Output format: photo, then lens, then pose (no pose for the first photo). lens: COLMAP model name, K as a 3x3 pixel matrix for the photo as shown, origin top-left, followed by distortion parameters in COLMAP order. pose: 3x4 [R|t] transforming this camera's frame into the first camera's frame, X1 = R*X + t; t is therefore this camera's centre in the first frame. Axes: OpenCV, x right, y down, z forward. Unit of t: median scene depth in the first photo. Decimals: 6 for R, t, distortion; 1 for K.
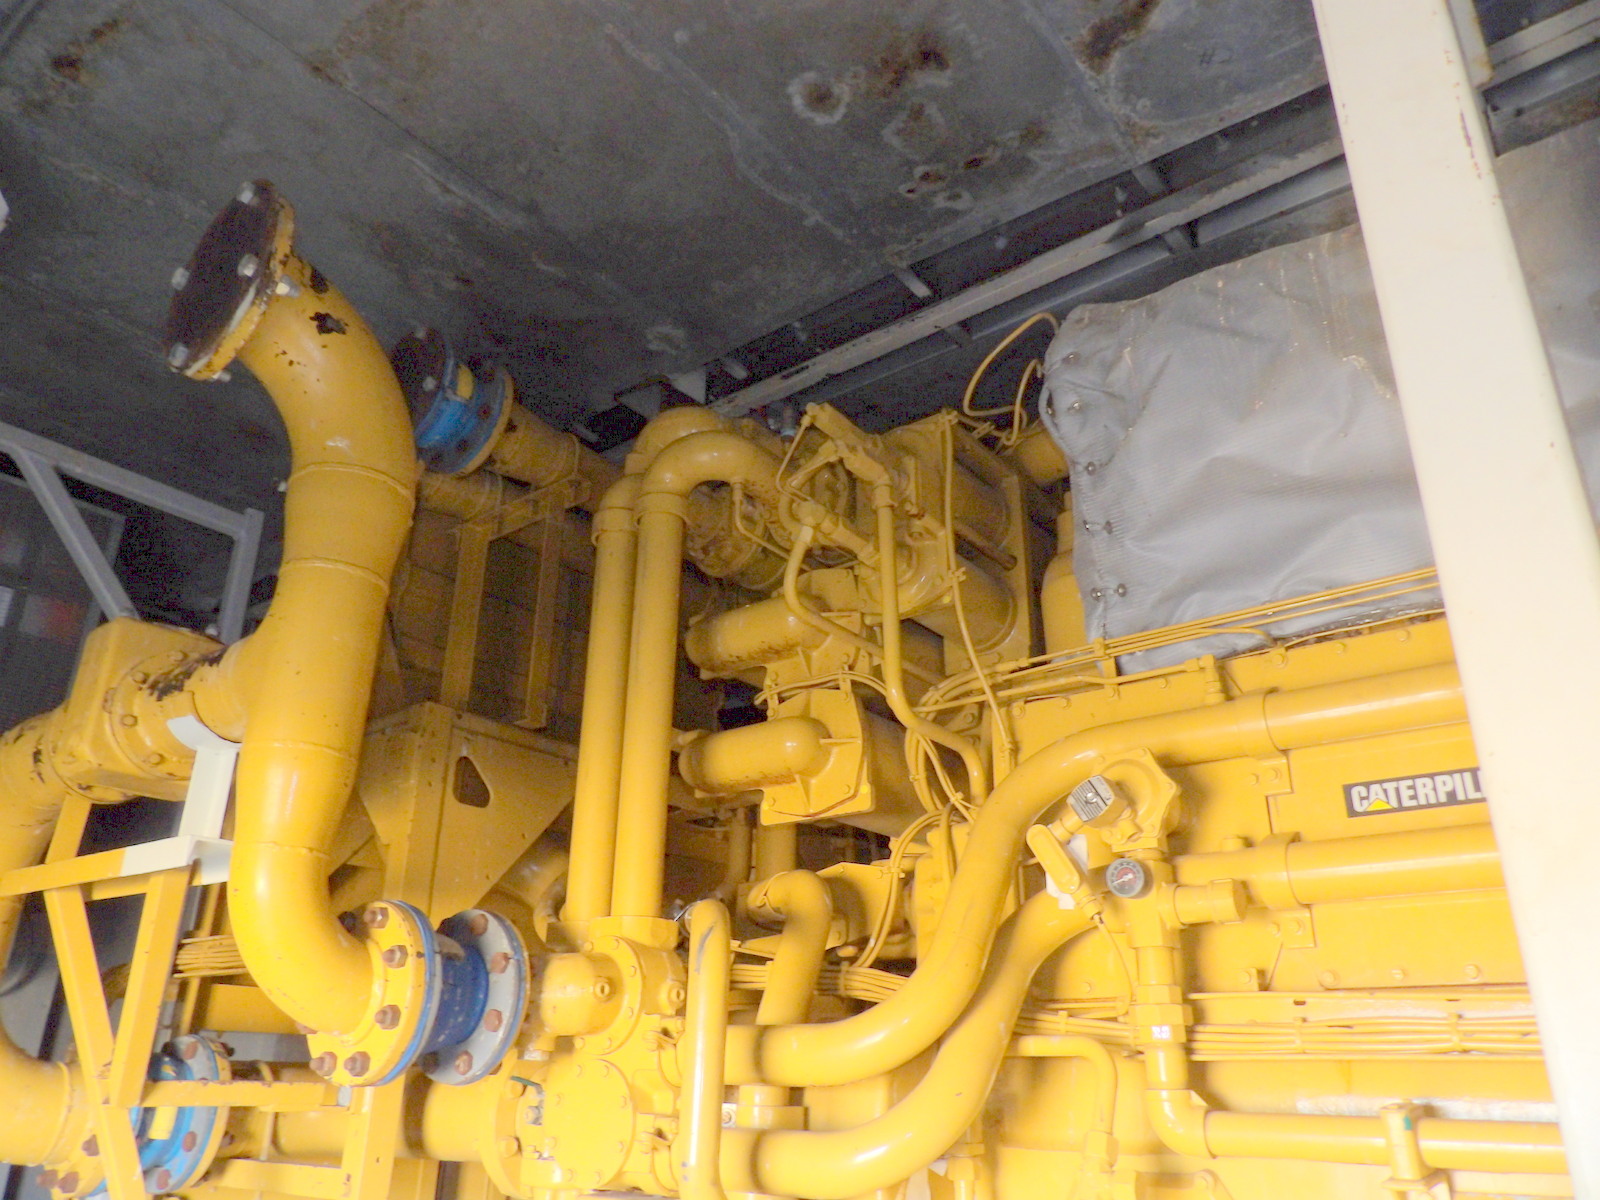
lens RADIAL K [[1141.6, 0, 805.0], [0, 1141.6, 603.0], [0, 0, 1]] dist [-0.022327, 0.034415]
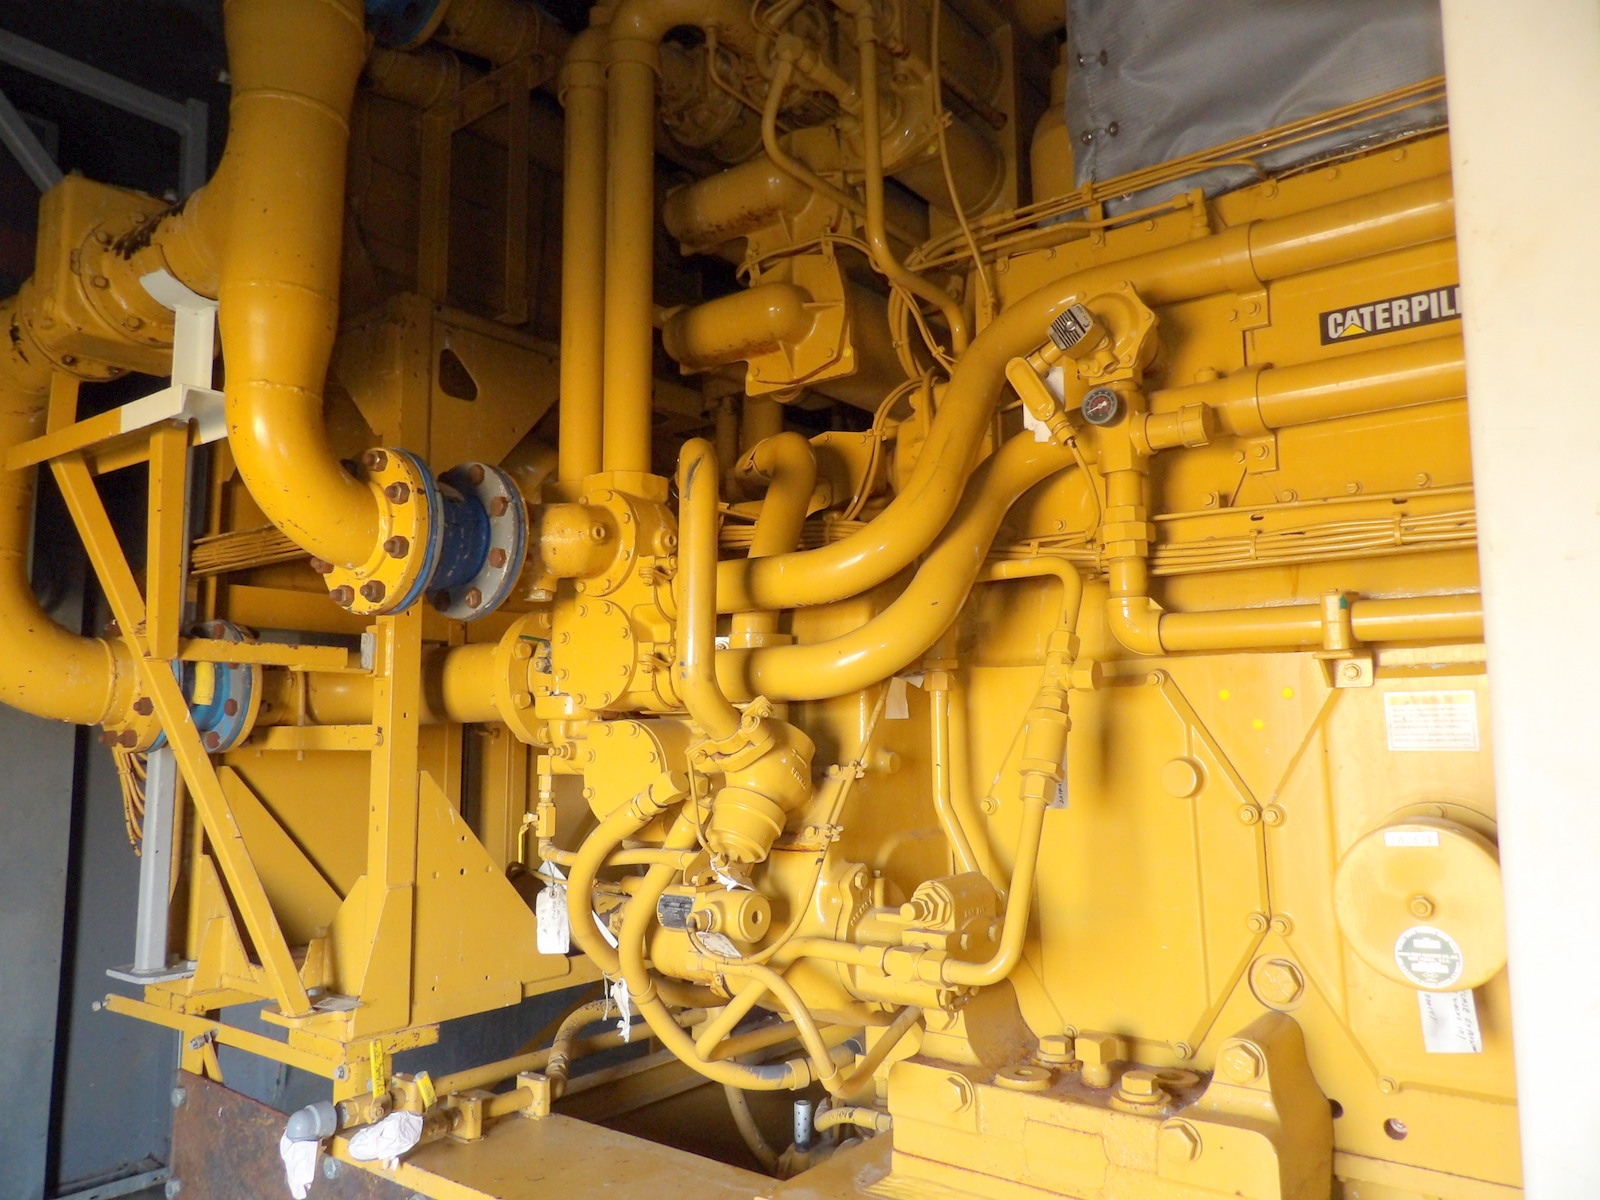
lens RADIAL K [[1141.6, 0, 804.2], [0, 1141.6, 599.8], [0, 0, 1]] dist [-0.022327, 0.034415]
pose [[0.999822, -0.017829, 0.006144, 0.004176], [0.015442, 0.961045, 0.275960, 0.103370], [-0.010825, -0.275816, 0.961149, -0.029715]]
